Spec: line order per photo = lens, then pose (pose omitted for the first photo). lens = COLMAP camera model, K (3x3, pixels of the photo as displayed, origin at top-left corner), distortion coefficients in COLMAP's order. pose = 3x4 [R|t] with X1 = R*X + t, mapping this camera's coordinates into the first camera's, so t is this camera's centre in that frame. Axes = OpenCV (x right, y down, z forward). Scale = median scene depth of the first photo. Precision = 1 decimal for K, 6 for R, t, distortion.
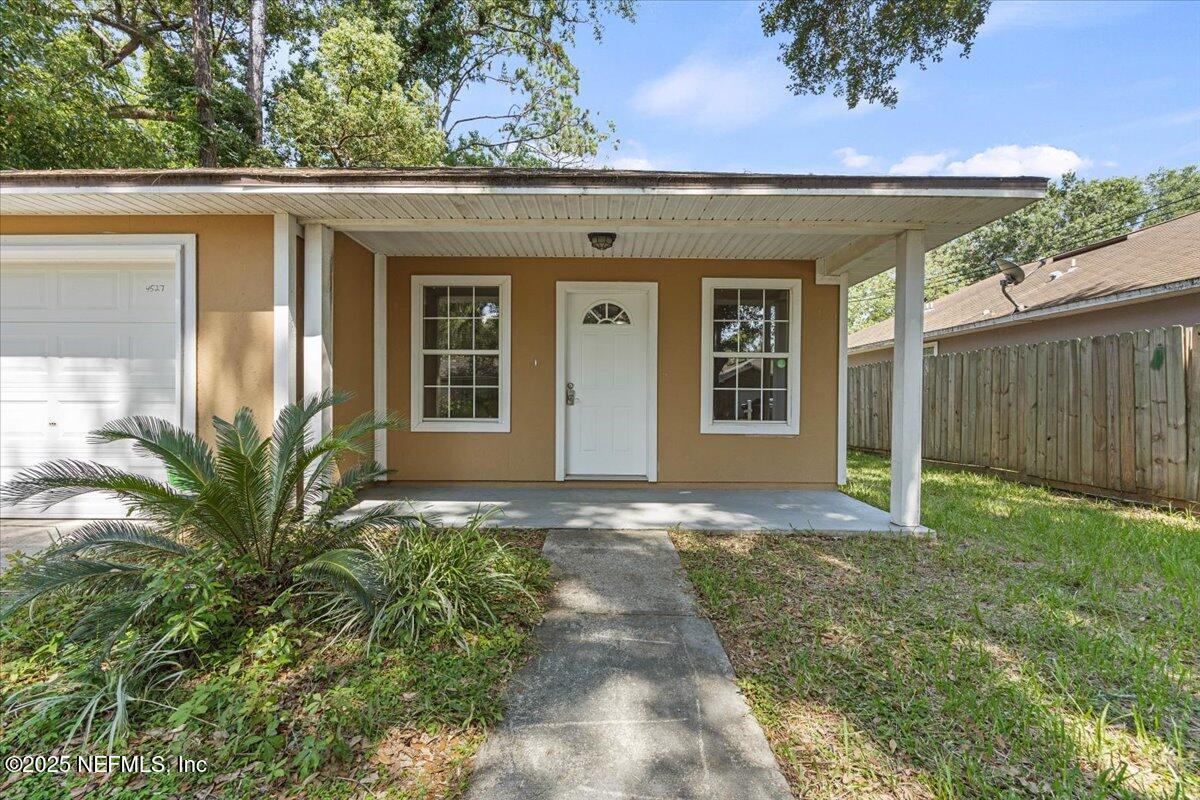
lens RADIAL K [[481.7, 0, 600.3], [0, 481.7, 405.4], [0, 0, 1]] dist [-0.002945, -0.000126]
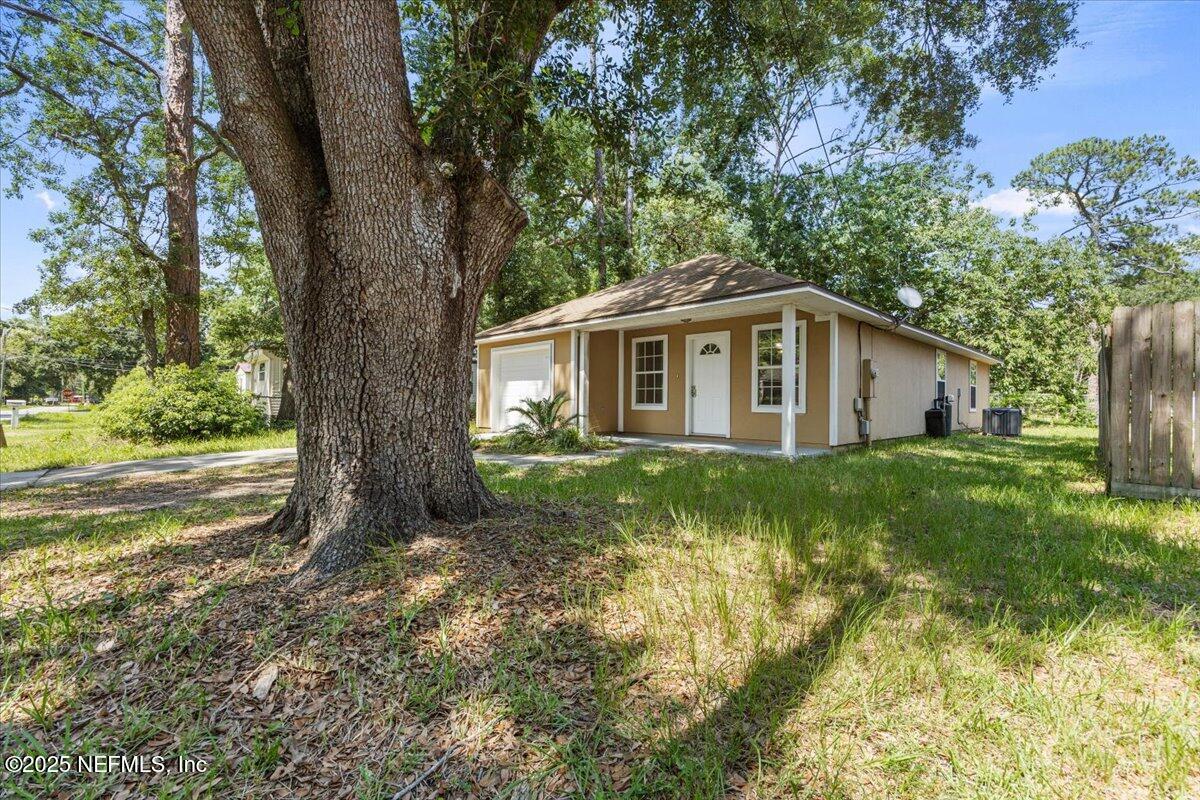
lens RADIAL K [[481.7, 0, 600.3], [0, 481.7, 405.4], [0, 0, 1]] dist [-0.002945, -0.000126]
pose [[0.701894, 0.007854, -0.712238, 1.078881], [-0.014302, 0.999893, -0.003068, 0.045010], [0.712138, 0.012340, 0.701931, -0.648374]]
